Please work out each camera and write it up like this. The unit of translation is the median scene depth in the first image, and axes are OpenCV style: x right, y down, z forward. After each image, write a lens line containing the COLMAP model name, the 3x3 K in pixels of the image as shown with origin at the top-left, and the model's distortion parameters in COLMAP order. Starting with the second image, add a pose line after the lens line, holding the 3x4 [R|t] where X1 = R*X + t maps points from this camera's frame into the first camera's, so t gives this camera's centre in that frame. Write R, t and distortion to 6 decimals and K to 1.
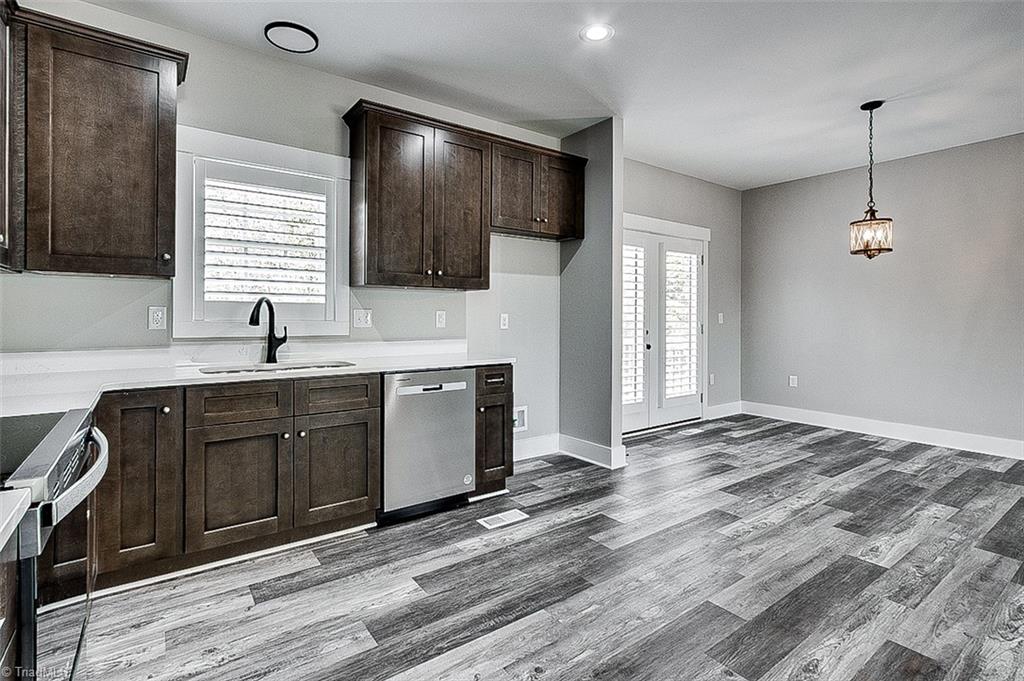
lens RADIAL K [[492.8, 0, 511.1], [0, 492.8, 332.4], [0, 0, 1]] dist [-0.003724, -0.000690]
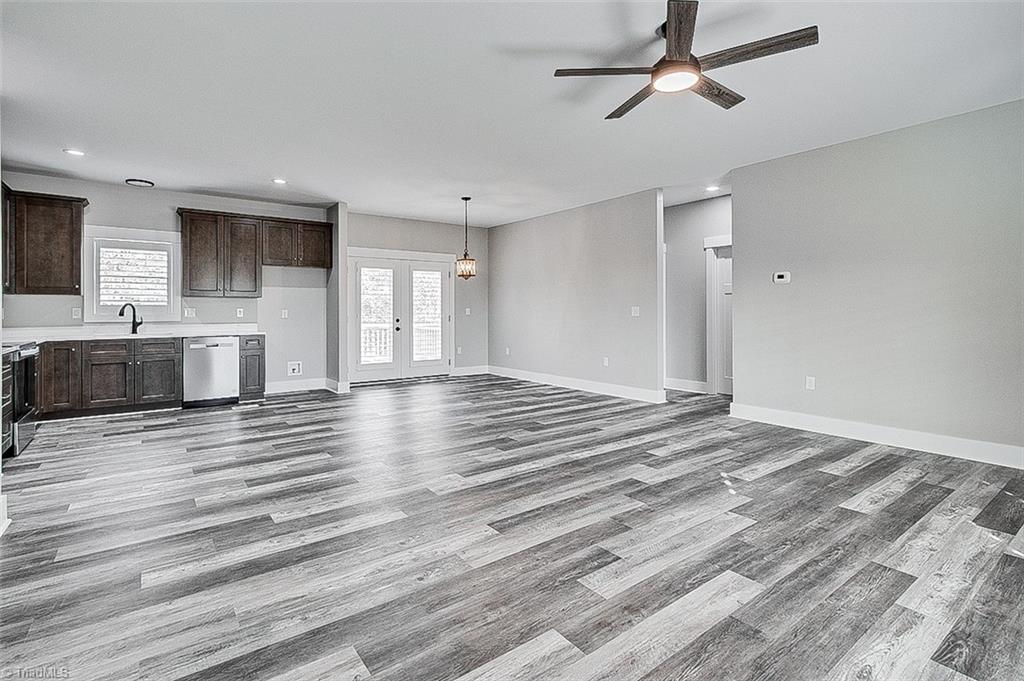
lens RADIAL K [[491.0, 0, 511.2], [0, 491.0, 326.4], [0, 0, 1]] dist [-0.000643, 0.000131]
pose [[0.999959, -0.006000, 0.006821, 1.036509], [0.006003, 0.999982, -0.000465, 0.037335], [-0.006818, 0.000506, 0.999977, -1.037176]]
